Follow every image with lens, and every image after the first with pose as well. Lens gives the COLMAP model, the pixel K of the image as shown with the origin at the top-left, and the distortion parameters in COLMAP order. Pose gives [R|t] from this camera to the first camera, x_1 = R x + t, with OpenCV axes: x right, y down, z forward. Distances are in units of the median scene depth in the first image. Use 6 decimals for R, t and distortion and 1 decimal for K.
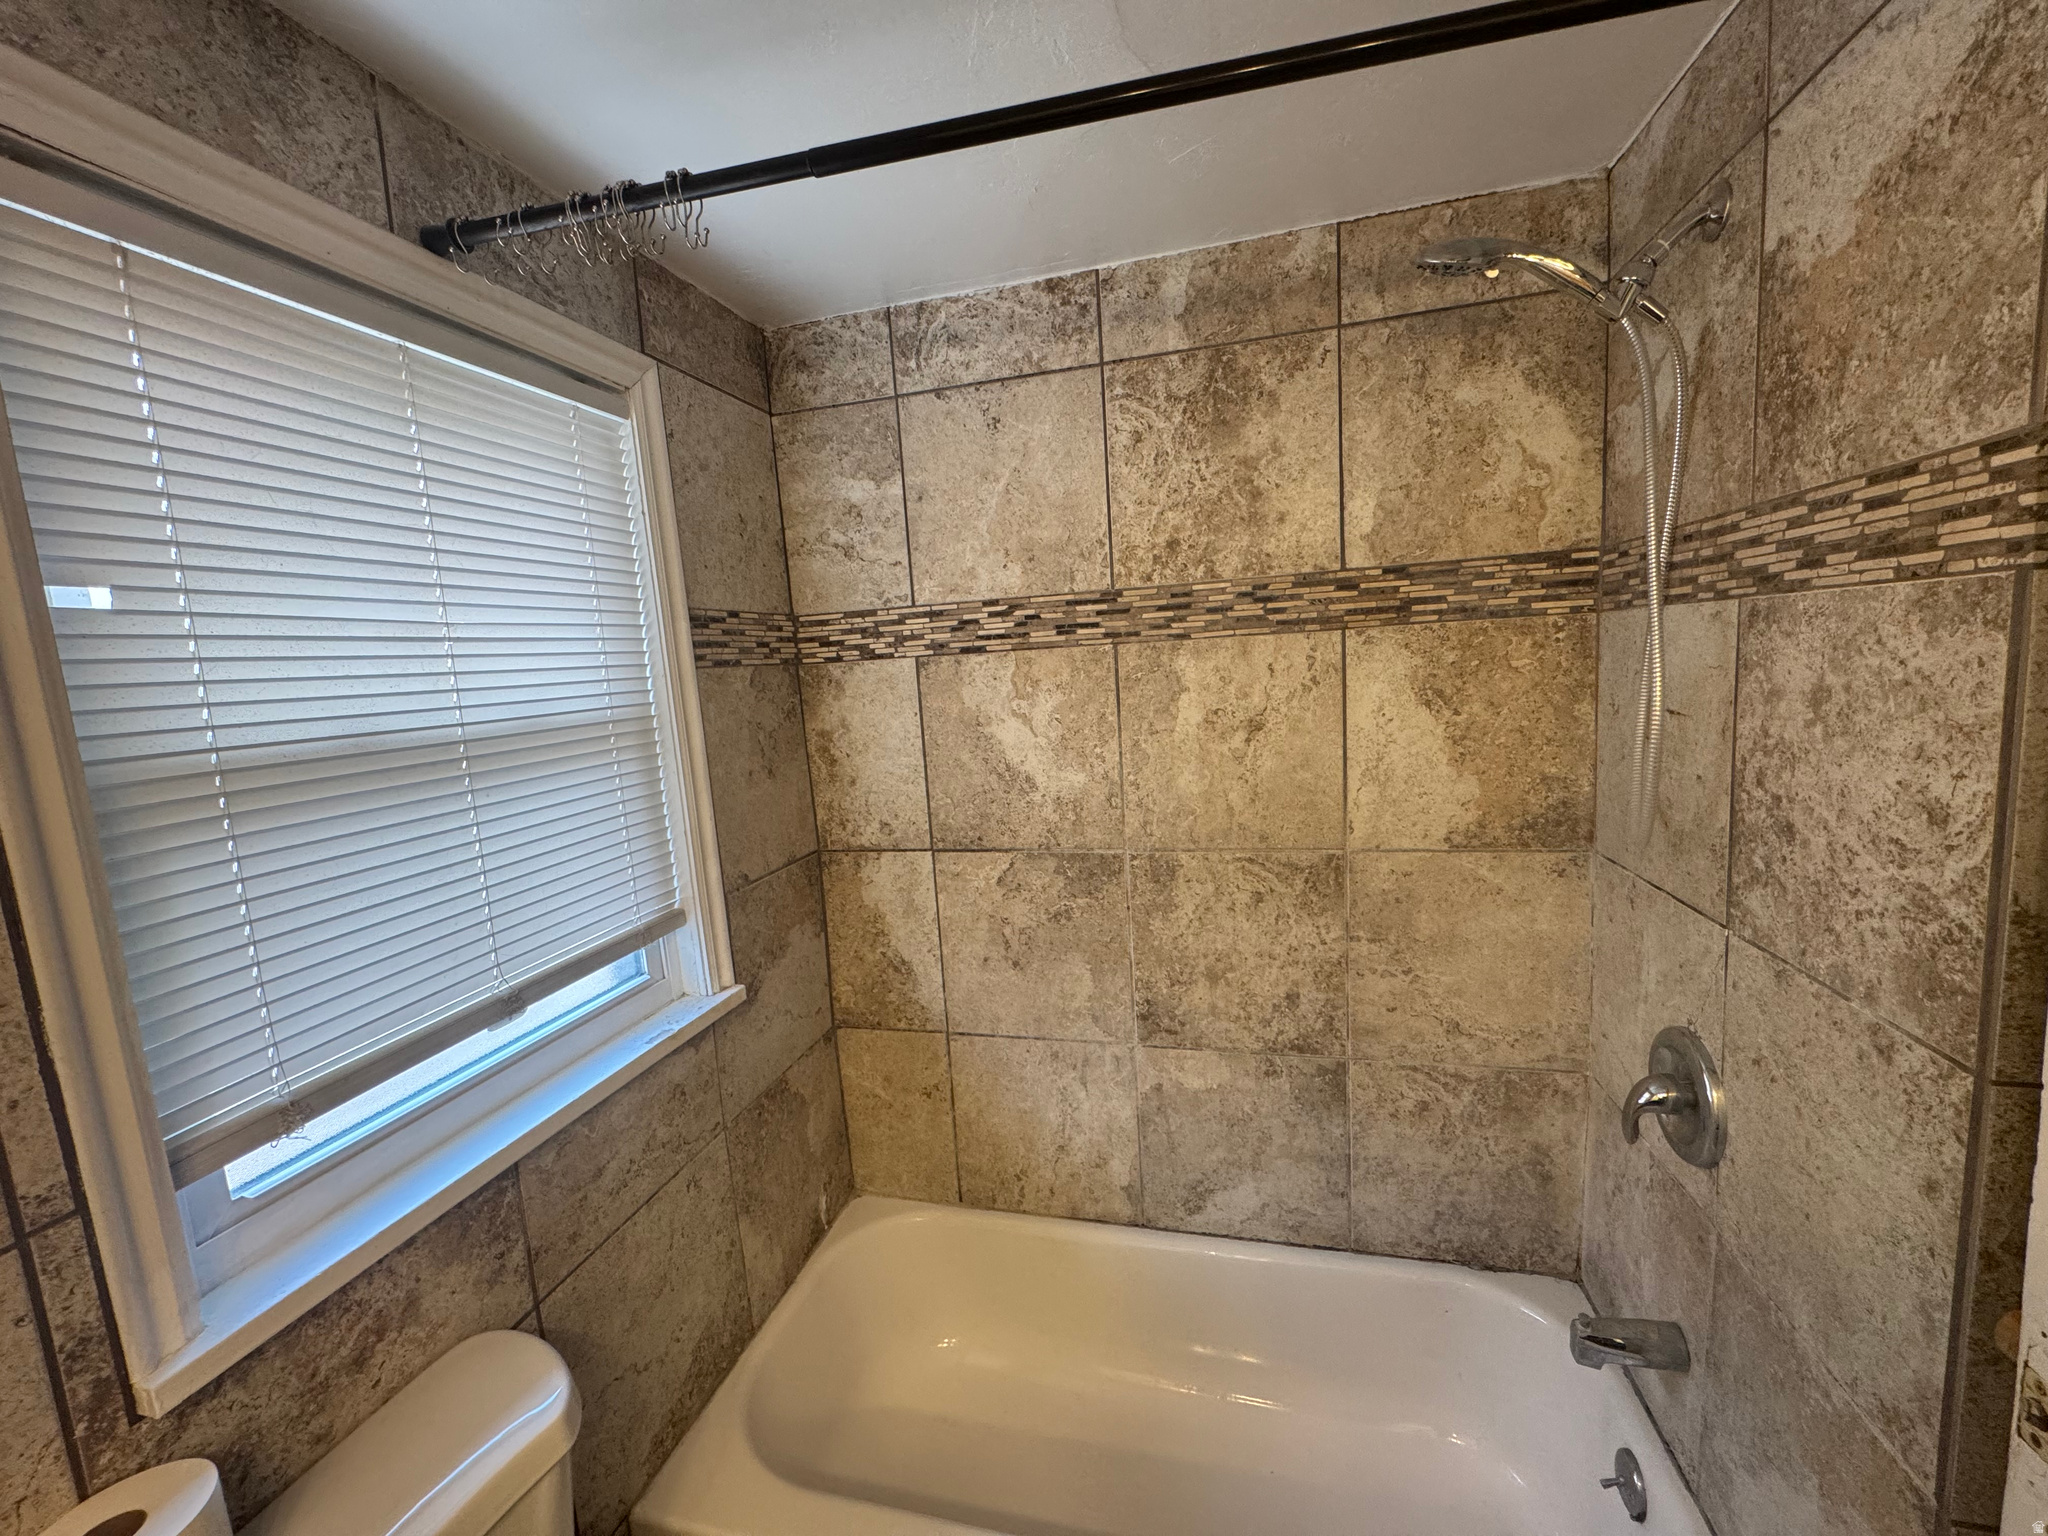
lens RADIAL K [[817.7, 0, 1018.3], [0, 817.7, 761.4], [0, 0, 1]] dist [-0.003960, 0.000777]
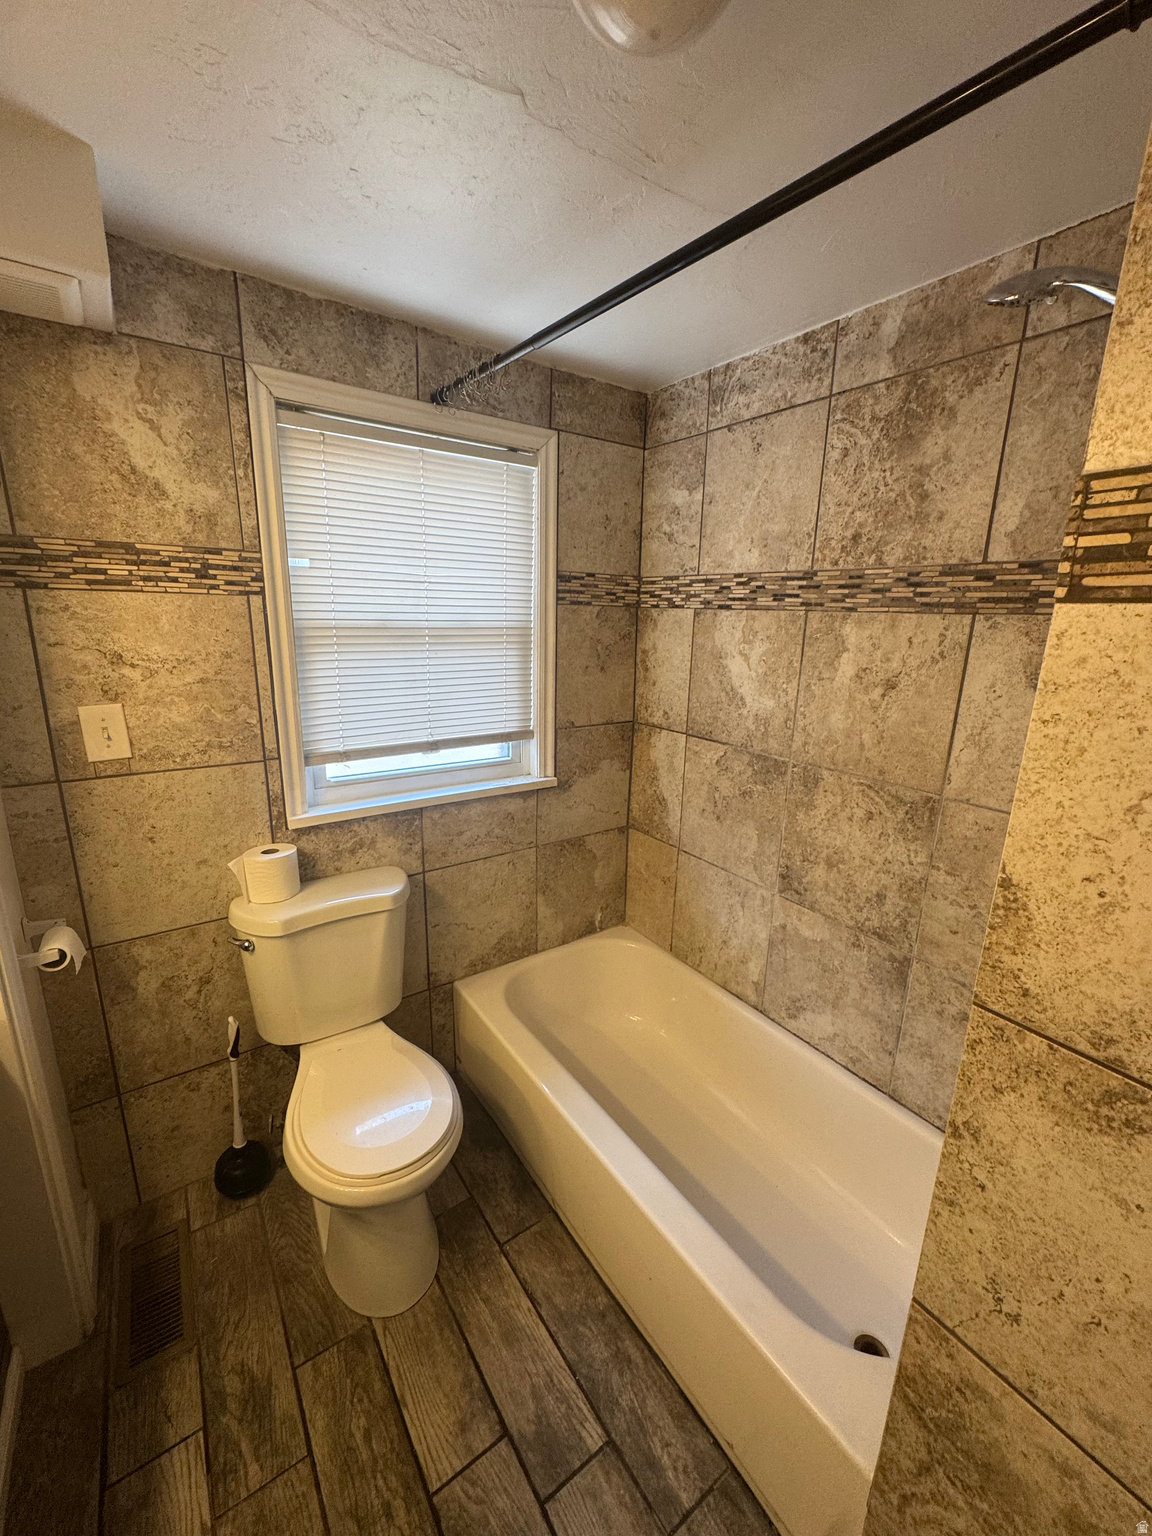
lens RADIAL K [[613.3, 0, 573.4], [0, 613.3, 760.3], [0, 0, 1]] dist [-0.003960, 0.000777]
pose [[0.760146, 0.233102, -0.606499, 0.526899], [-0.153447, 0.971431, 0.181040, -0.026349], [0.631373, -0.044551, 0.774198, -0.062874]]
